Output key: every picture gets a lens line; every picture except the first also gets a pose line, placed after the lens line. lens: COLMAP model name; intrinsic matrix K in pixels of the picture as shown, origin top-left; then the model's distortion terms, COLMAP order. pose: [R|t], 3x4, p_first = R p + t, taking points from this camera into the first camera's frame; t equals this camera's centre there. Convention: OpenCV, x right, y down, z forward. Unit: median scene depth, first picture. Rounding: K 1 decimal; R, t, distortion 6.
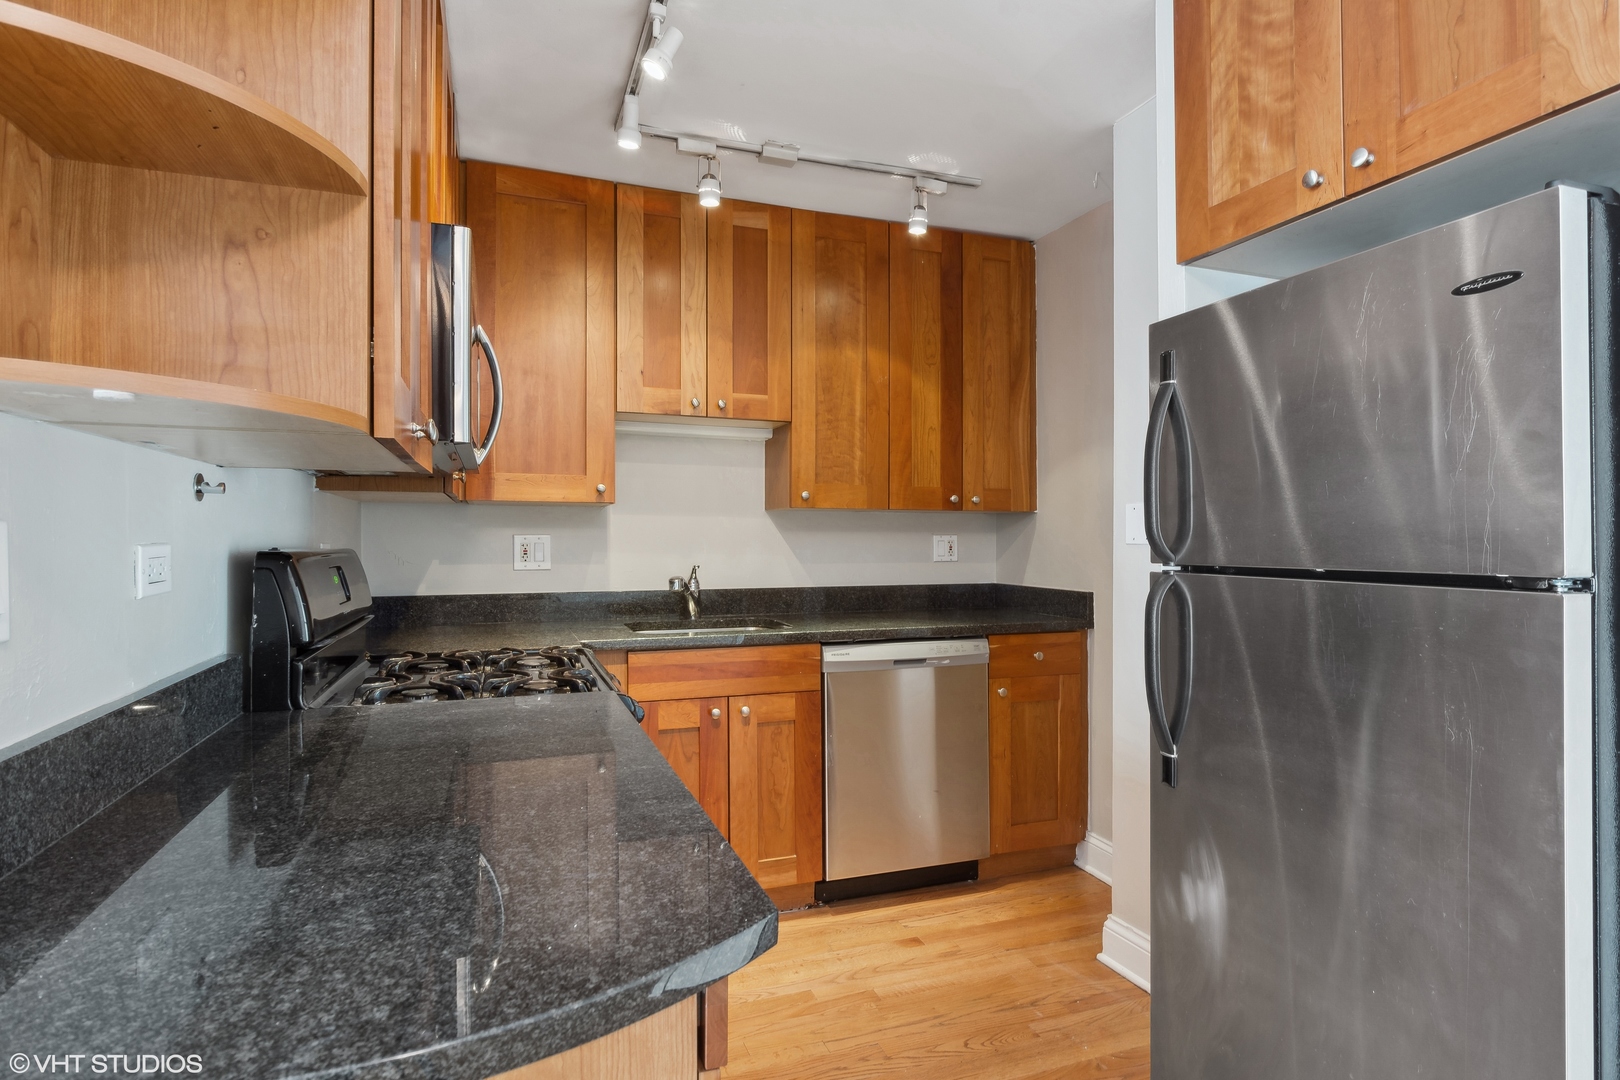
lens RADIAL K [[856.4, 0, 809.9], [0, 856.4, 537.0], [0, 0, 1]] dist [-0.001691, -0.002819]
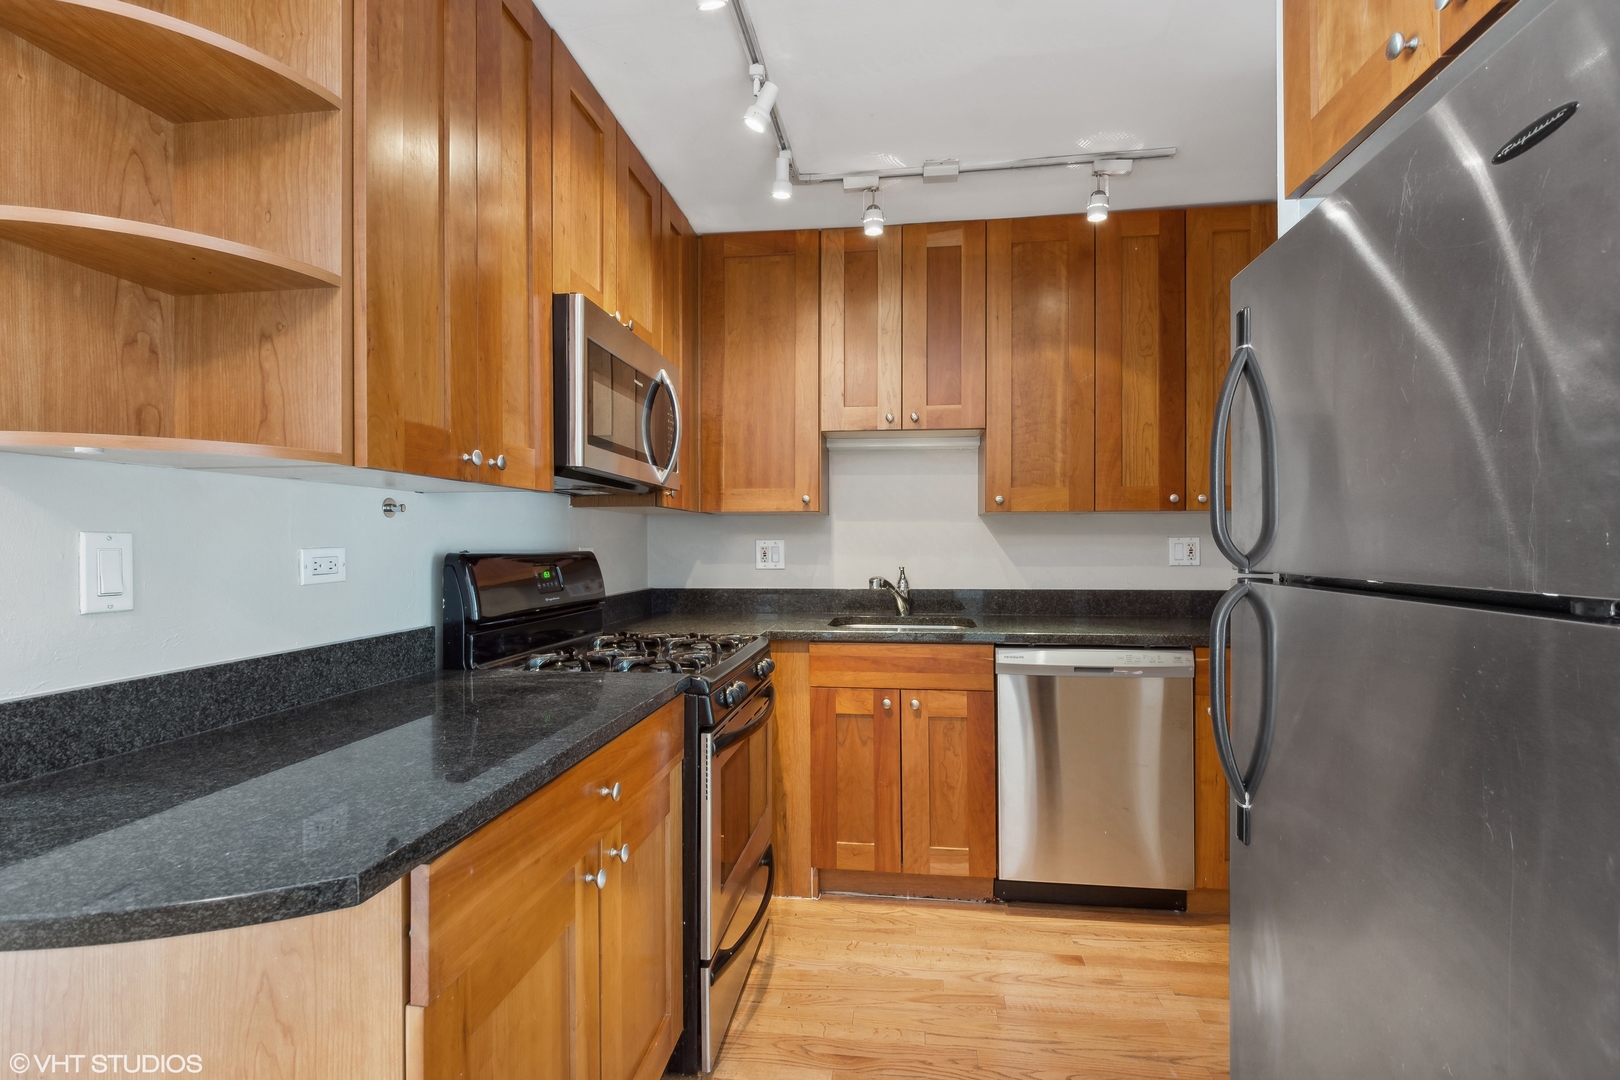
lens RADIAL K [[759.7, 0, 804.2], [0, 759.7, 547.8], [0, 0, 1]] dist [-0.001481, 0.002046]
pose [[0.884834, -0.001725, -0.465903, 0.239685], [0.005749, 0.999957, 0.007216, 0.001275], [0.465871, -0.009063, 0.884806, 0.101374]]
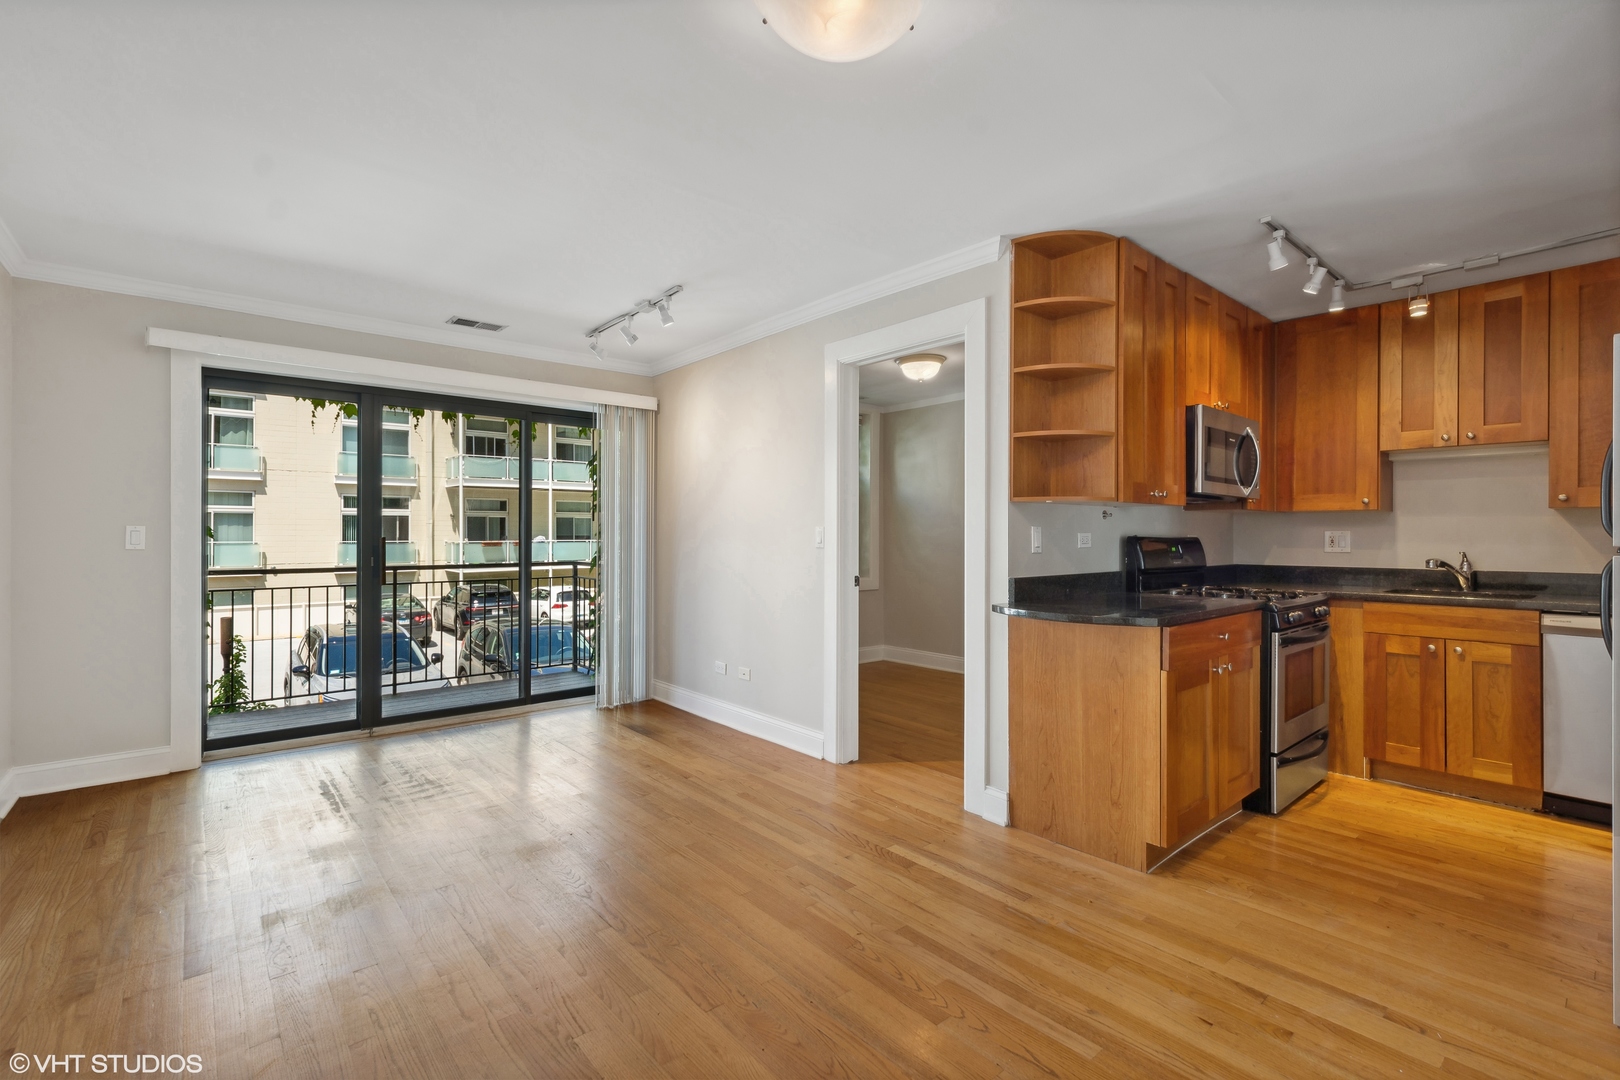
lens RADIAL K [[719.1, 0, 812.3], [0, 719.1, 534.1], [0, 0, 1]] dist [-0.001321, 0.000921]
pose [[0.358342, -0.004278, -0.933581, 0.664264], [-0.000270, 0.999989, -0.004686, 0.011382], [0.933590, 0.001932, 0.358337, -0.458685]]
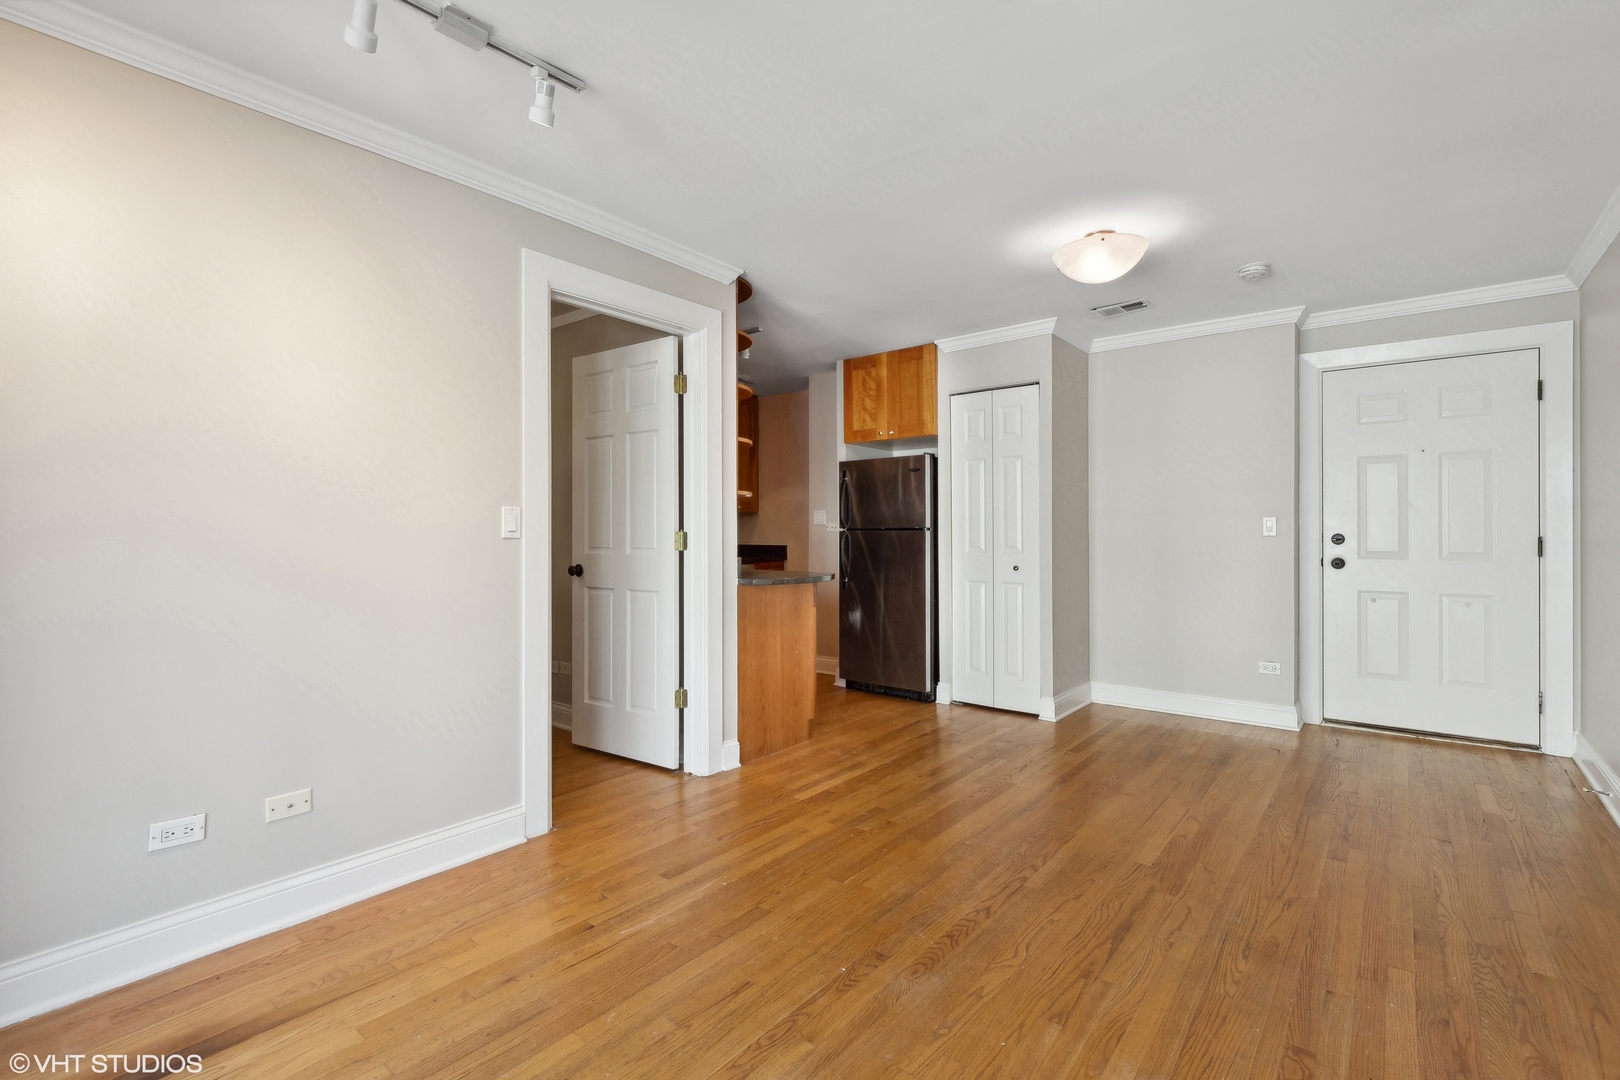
lens RADIAL K [[719.1, 0, 814.0], [0, 719.1, 536.4], [0, 0, 1]] dist [-0.001321, 0.000921]
pose [[0.858473, -0.009632, 0.512768, -0.790468], [0.004379, 0.999925, 0.011450, 0.018668], [-0.512840, -0.007584, 0.858451, -0.975337]]
